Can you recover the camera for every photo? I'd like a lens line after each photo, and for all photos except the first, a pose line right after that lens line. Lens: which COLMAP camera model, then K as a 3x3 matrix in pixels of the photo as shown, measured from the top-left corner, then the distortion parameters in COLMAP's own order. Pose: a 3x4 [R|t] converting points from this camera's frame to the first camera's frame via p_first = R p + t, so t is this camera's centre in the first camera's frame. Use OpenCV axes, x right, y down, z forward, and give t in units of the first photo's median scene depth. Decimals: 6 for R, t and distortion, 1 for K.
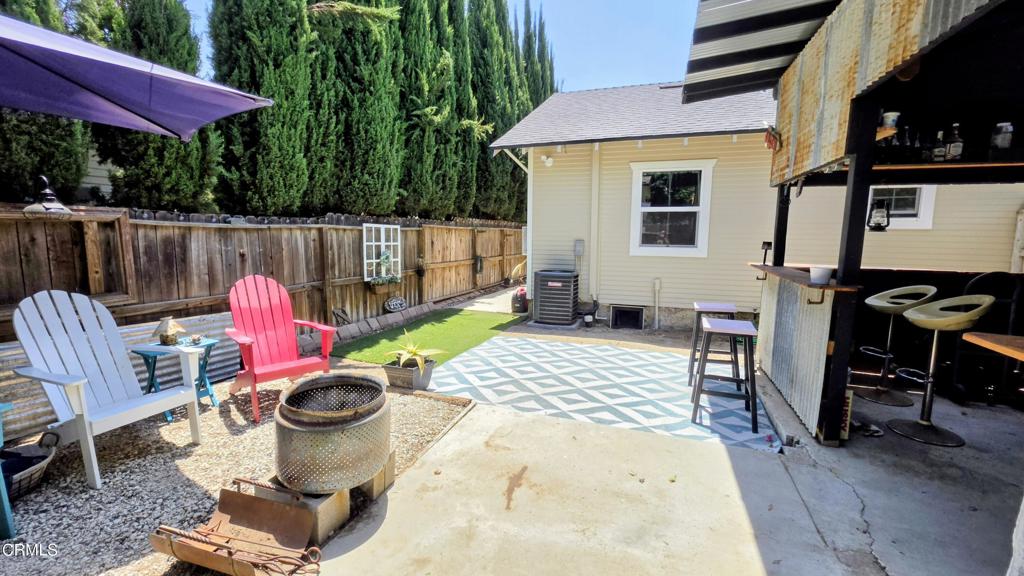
lens RADIAL K [[418.1, 0, 509.0], [0, 418.1, 284.6], [0, 0, 1]] dist [-0.002317, -0.000084]
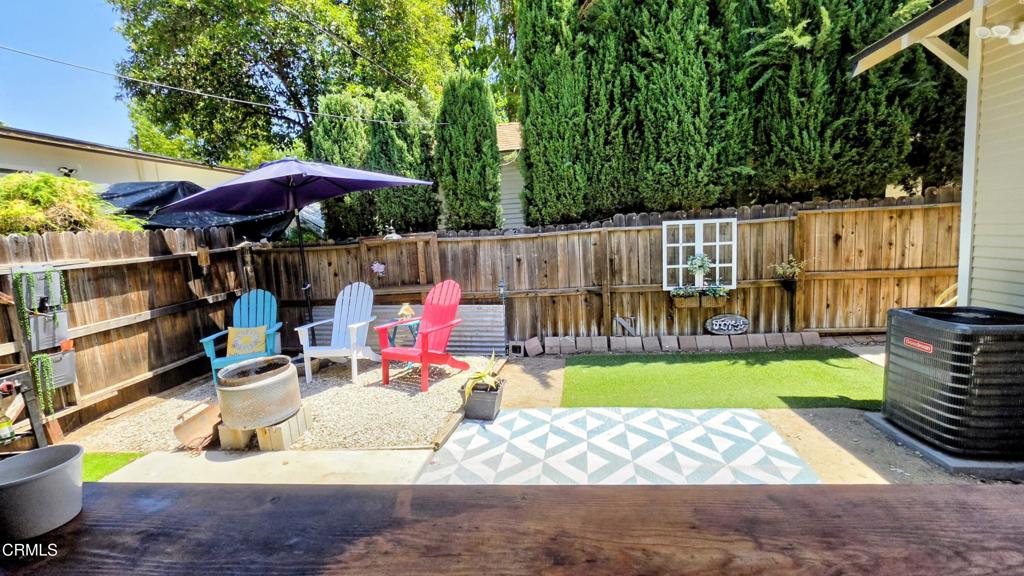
lens RADIAL K [[441.0, 0, 513.0], [0, 441.0, 281.2], [0, 0, 1]] dist [-0.002117, -0.000029]
pose [[0.231545, 0.086991, -0.968927, 0.482051], [-0.054154, 0.995602, 0.076445, -0.085195], [0.971316, 0.034771, 0.235238, 0.546272]]
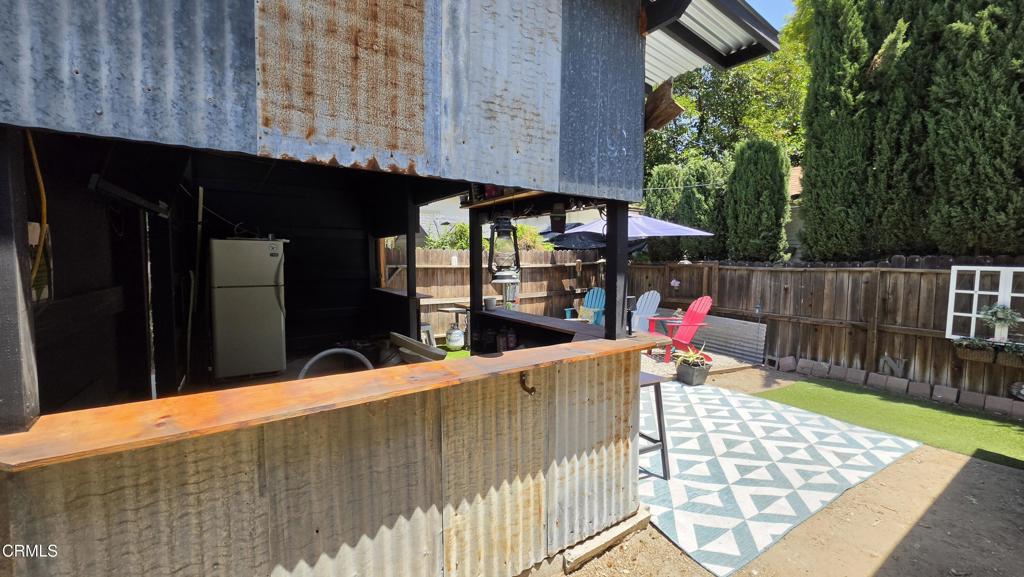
lens RADIAL K [[418.1, 0, 509.0], [0, 418.1, 285.1], [0, 0, 1]] dist [-0.002317, -0.000084]
pose [[-0.597050, 0.034379, -0.801467, 0.859091], [-0.107453, 0.986651, 0.122369, -0.126062], [0.794975, 0.159180, -0.585385, 0.862720]]
